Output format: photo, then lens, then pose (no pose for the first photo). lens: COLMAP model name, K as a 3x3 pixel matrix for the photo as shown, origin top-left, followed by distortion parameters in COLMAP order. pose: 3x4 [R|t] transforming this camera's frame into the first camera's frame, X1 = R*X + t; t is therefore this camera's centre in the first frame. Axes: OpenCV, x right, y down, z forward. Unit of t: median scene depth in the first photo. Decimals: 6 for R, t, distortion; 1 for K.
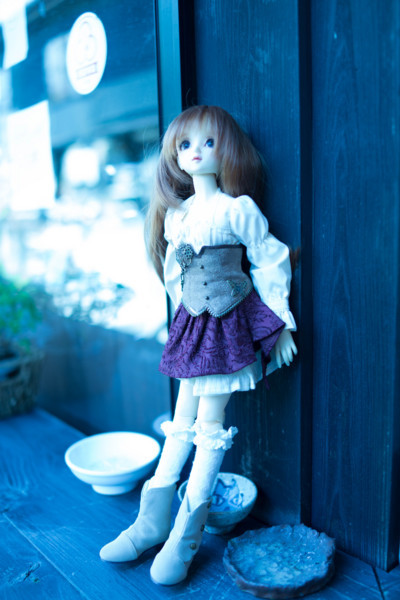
lens RADIAL K [[593.7, 0, 200.7], [0, 593.7, 302.8], [0, 0, 1]] dist [-0.103079, 0.000000]
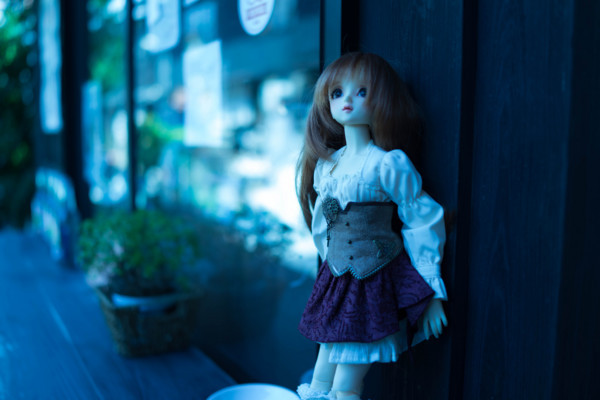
lens RADIAL K [[593.7, 0, 300.0], [0, 593.7, 196.6], [0, 0, 1]] dist [-0.103079, 0.000000]
pose [[0.985791, 0.056821, -0.158077, 0.073501], [-0.066953, 0.995979, -0.059523, -0.042806], [0.154059, 0.069261, 0.985631, 0.069326]]
